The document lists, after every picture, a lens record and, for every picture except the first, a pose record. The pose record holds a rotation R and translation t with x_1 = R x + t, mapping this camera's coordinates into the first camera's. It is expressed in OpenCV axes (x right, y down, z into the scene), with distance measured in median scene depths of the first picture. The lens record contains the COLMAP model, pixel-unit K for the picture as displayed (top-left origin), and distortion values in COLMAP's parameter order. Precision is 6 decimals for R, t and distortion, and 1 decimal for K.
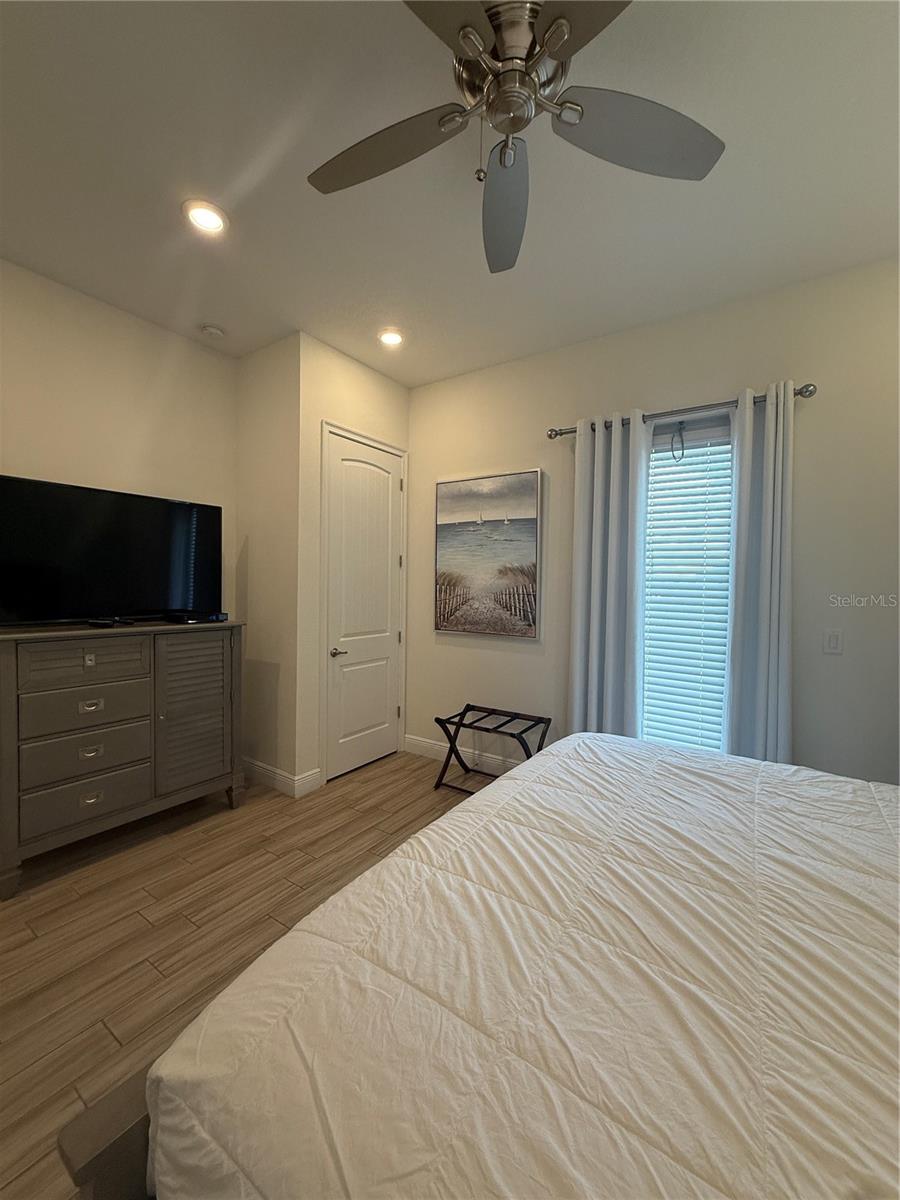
lens RADIAL K [[478.8, 0, 449.8], [0, 478.8, 597.7], [0, 0, 1]] dist [-0.001367, 0.000740]
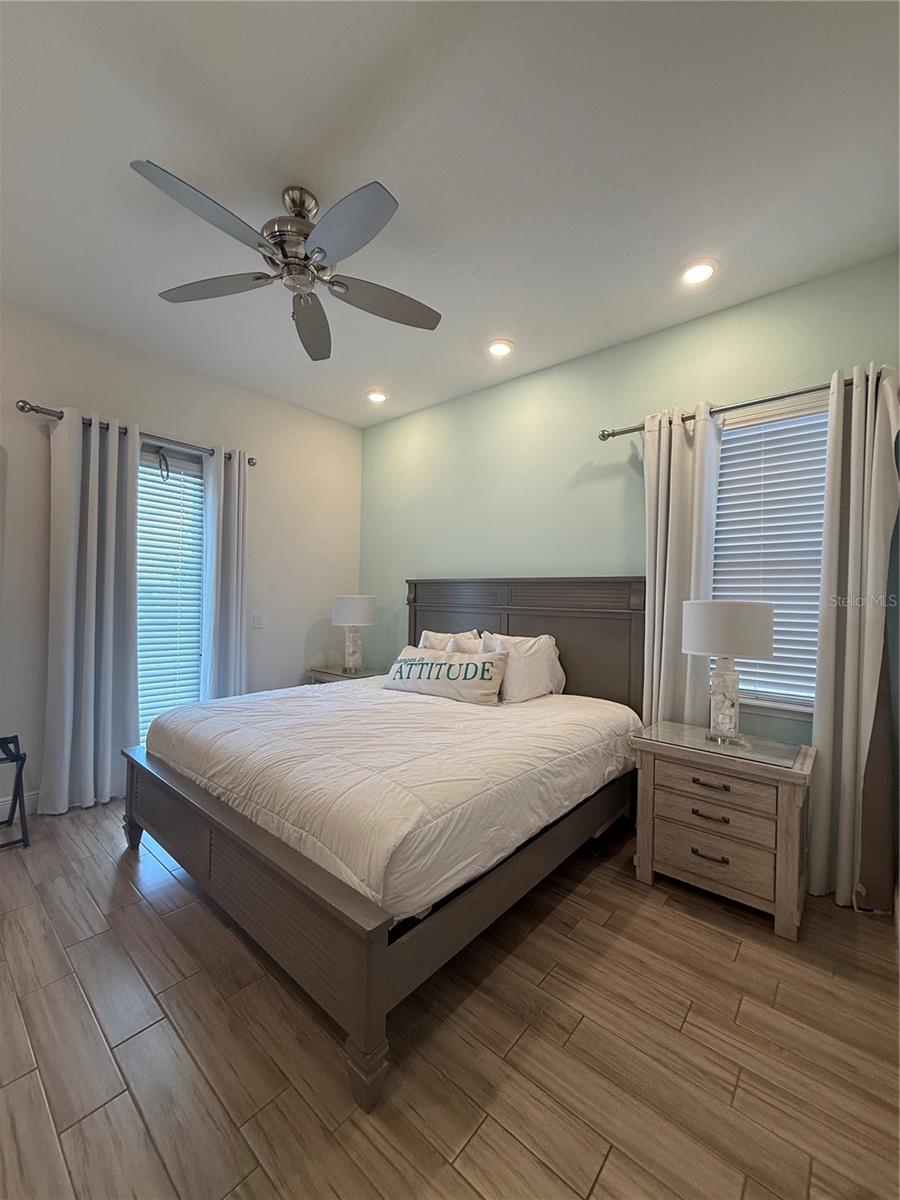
lens RADIAL K [[478.8, 0, 454.5], [0, 478.8, 597.7], [0, 0, 1]] dist [-0.001367, 0.000740]
pose [[0.104910, -0.015035, 0.994368, -0.918352], [0.003010, 0.999886, 0.014801, -0.007448], [-0.994477, 0.001440, 0.104943, 0.207636]]
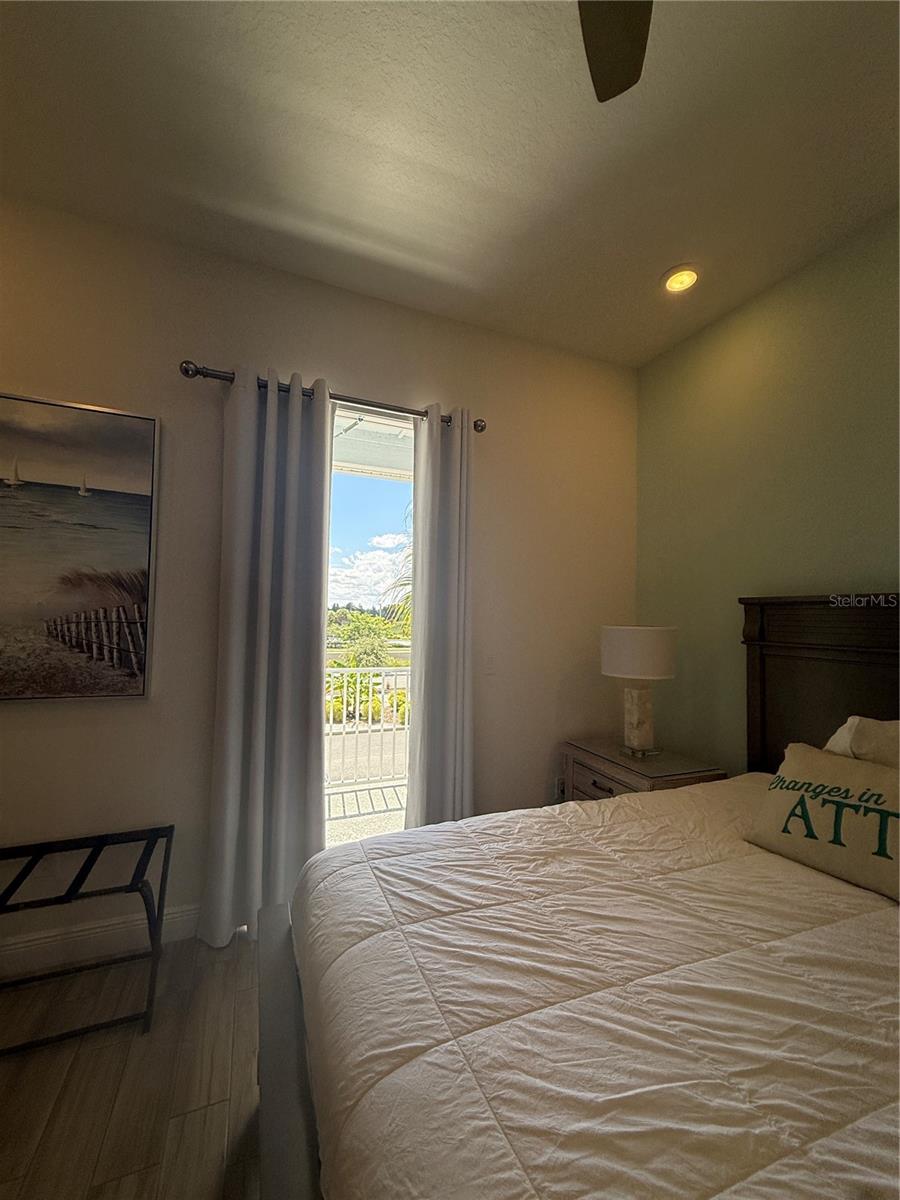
lens RADIAL K [[478.8, 0, 453.6], [0, 478.8, 597.8], [0, 0, 1]] dist [-0.001367, 0.000740]
pose [[0.549860, 0.028374, 0.834775, -0.182472], [0.009051, 0.999162, -0.039924, -0.016654], [-0.835208, 0.029508, 0.549142, 0.584746]]
